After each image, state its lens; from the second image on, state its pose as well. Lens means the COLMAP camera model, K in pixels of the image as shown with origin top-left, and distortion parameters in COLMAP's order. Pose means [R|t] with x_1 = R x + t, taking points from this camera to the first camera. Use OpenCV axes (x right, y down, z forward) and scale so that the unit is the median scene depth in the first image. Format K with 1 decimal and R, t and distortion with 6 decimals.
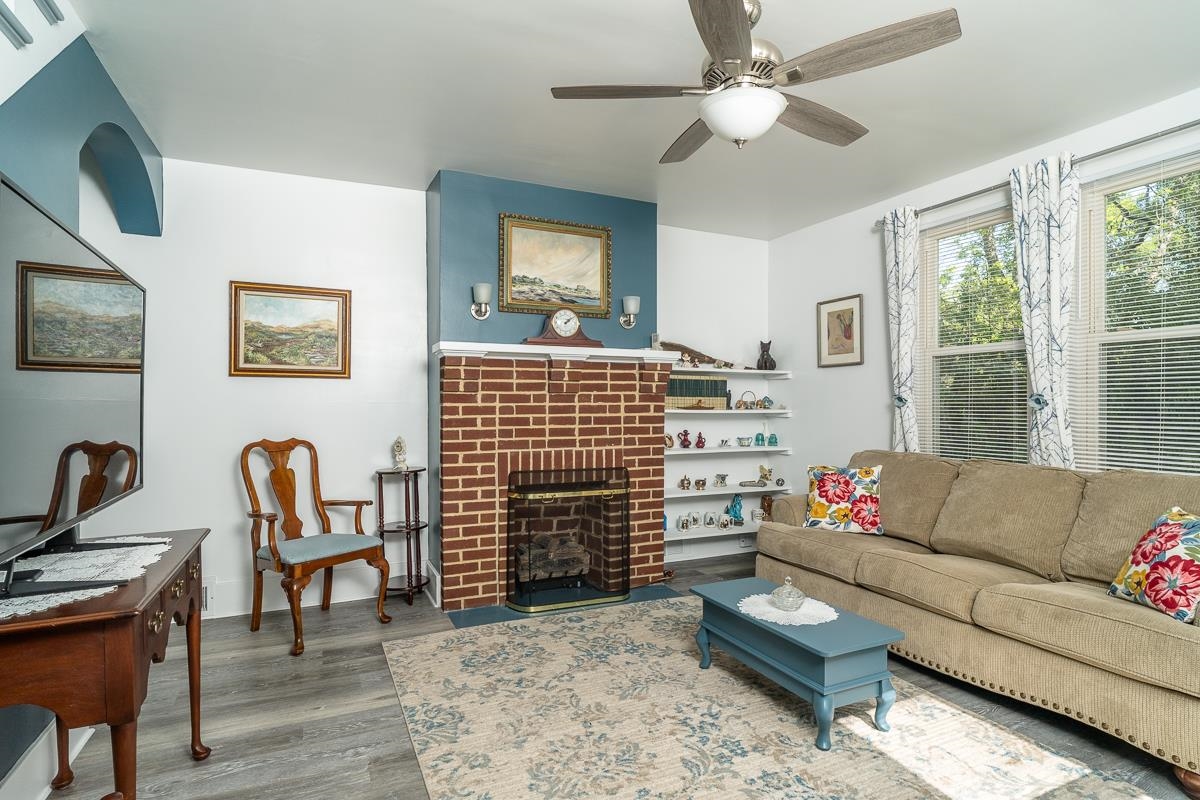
lens RADIAL K [[628.6, 0, 599.7], [0, 628.6, 402.4], [0, 0, 1]] dist [-0.003216, 0.002380]
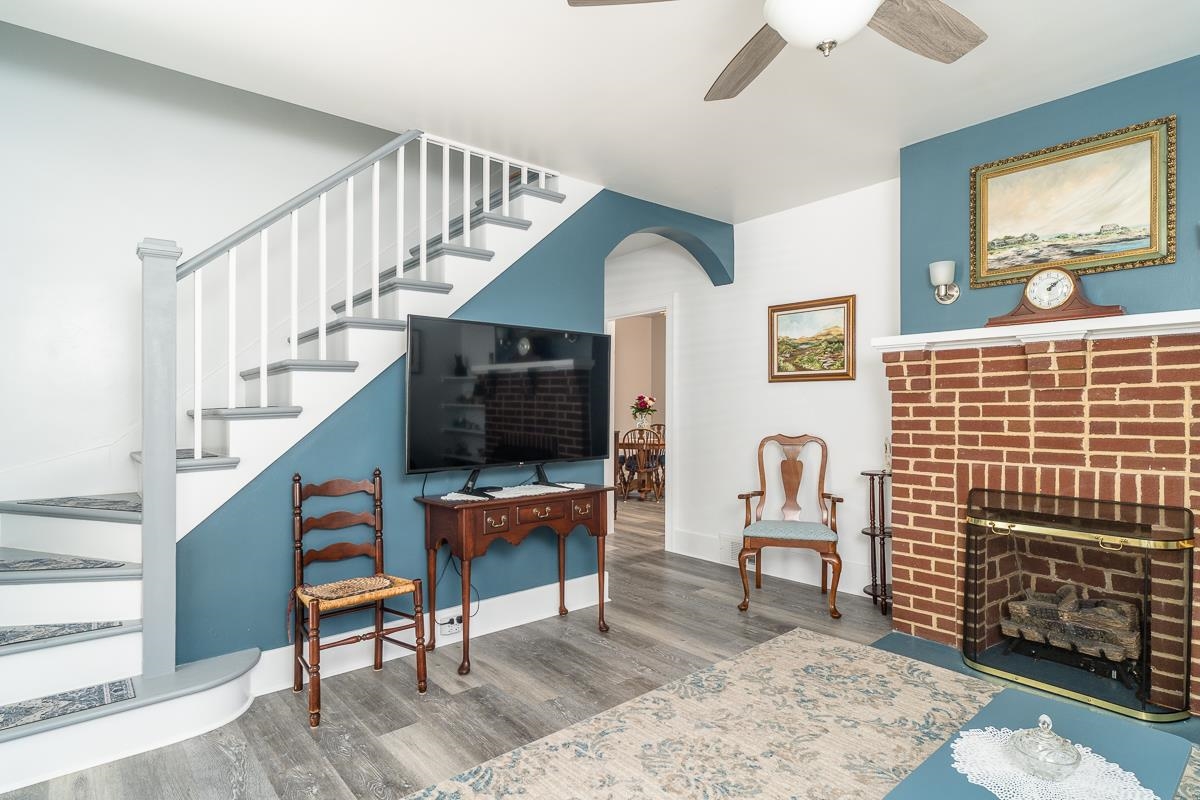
lens RADIAL K [[628.6, 0, 594.2], [0, 628.6, 399.9], [0, 0, 1]] dist [-0.003216, 0.002380]
pose [[0.259505, -0.010828, -0.965681, 0.508652], [0.009136, 0.999920, -0.008757, 0.000277], [0.965698, -0.006550, 0.259583, 0.327477]]
